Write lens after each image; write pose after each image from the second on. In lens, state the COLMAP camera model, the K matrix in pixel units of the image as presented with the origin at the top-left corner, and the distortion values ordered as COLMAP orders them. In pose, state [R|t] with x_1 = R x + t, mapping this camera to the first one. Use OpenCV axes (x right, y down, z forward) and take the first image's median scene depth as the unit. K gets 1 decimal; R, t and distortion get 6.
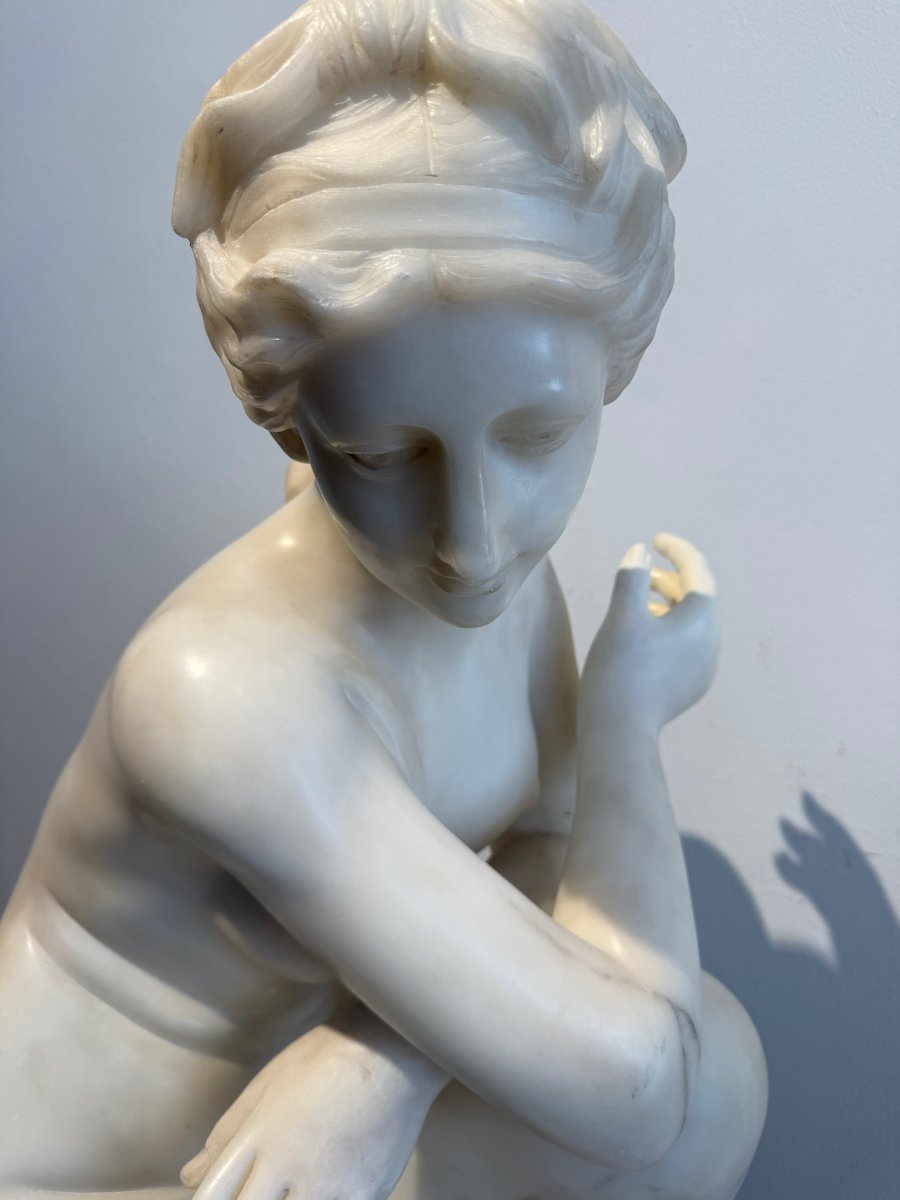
lens RADIAL K [[856.8, 0, 450.0], [0, 856.8, 600.0], [0, 0, 1]] dist [-0.007073, -0.003608]
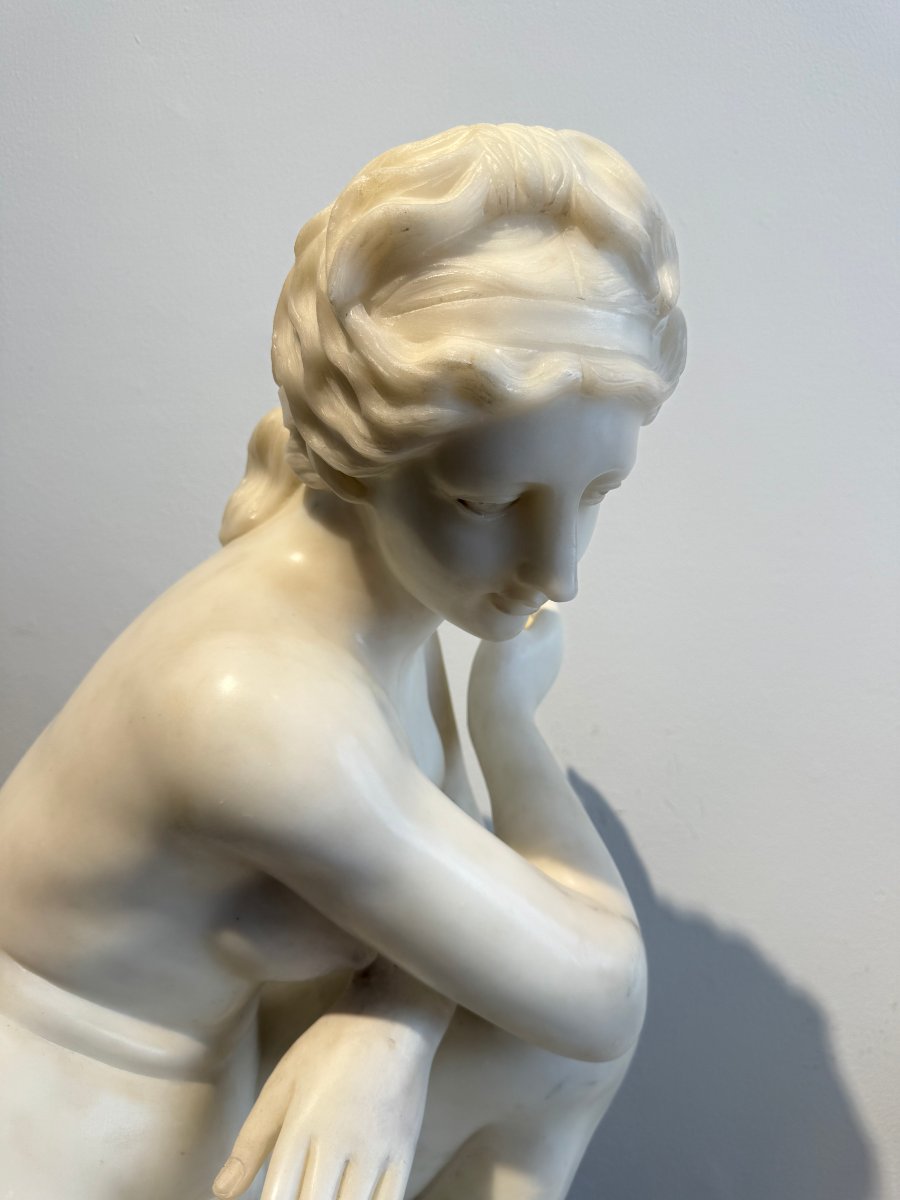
lens RADIAL K [[850.5, 0, 444.1], [0, 850.5, 605.0], [0, 0, 1]] dist [0.055186, -0.082162]
pose [[0.900249, -0.024898, 0.434663, -0.770574], [0.031259, 0.999483, -0.007491, -0.017448], [-0.434252, 0.020331, 0.900562, -0.091199]]
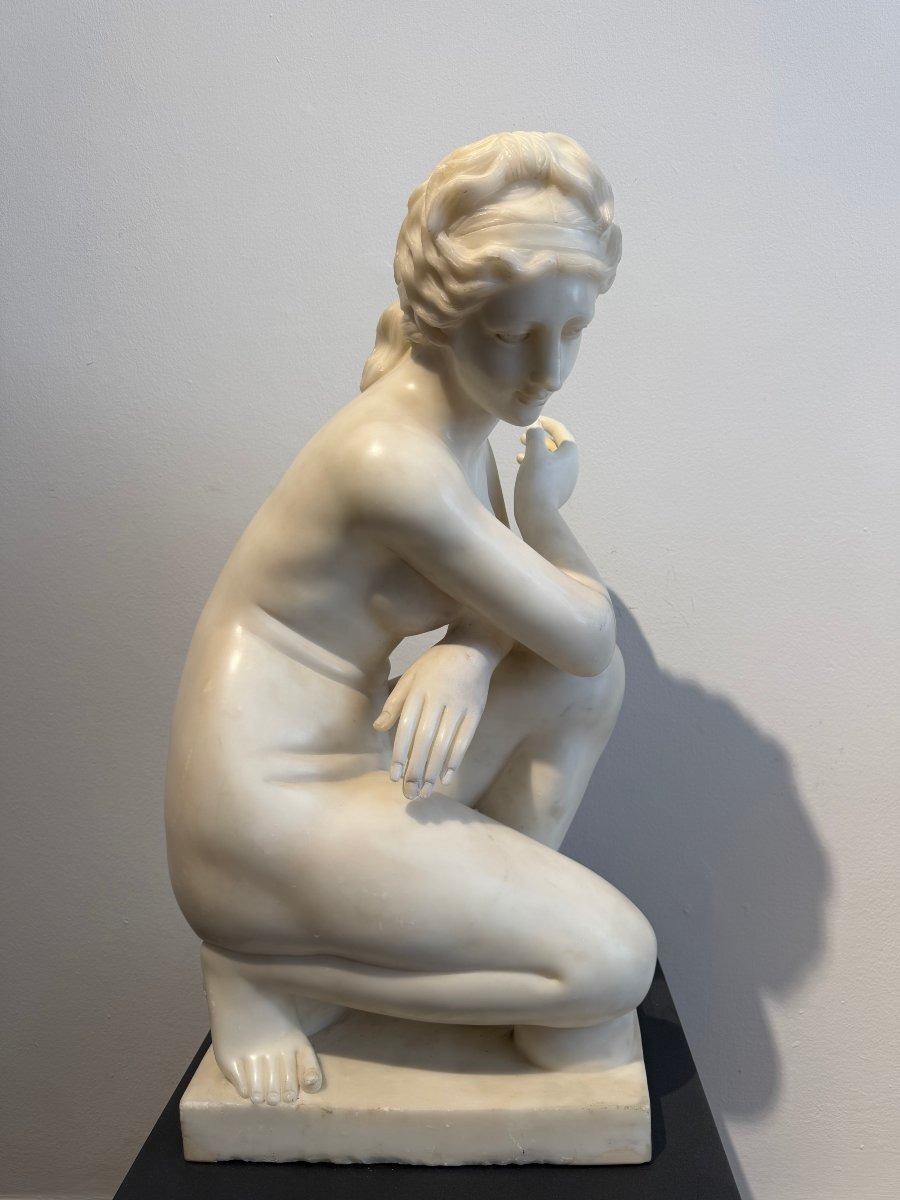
lens RADIAL K [[829.0, 0, 450.0], [0, 829.0, 600.0], [0, 0, 1]] dist [0.006434, 0.000225]
pose [[0.935207, -0.060966, 0.348814, -1.220231], [0.049479, 0.997902, 0.041753, 0.505623], [-0.350627, -0.021789, 0.936262, -1.222289]]
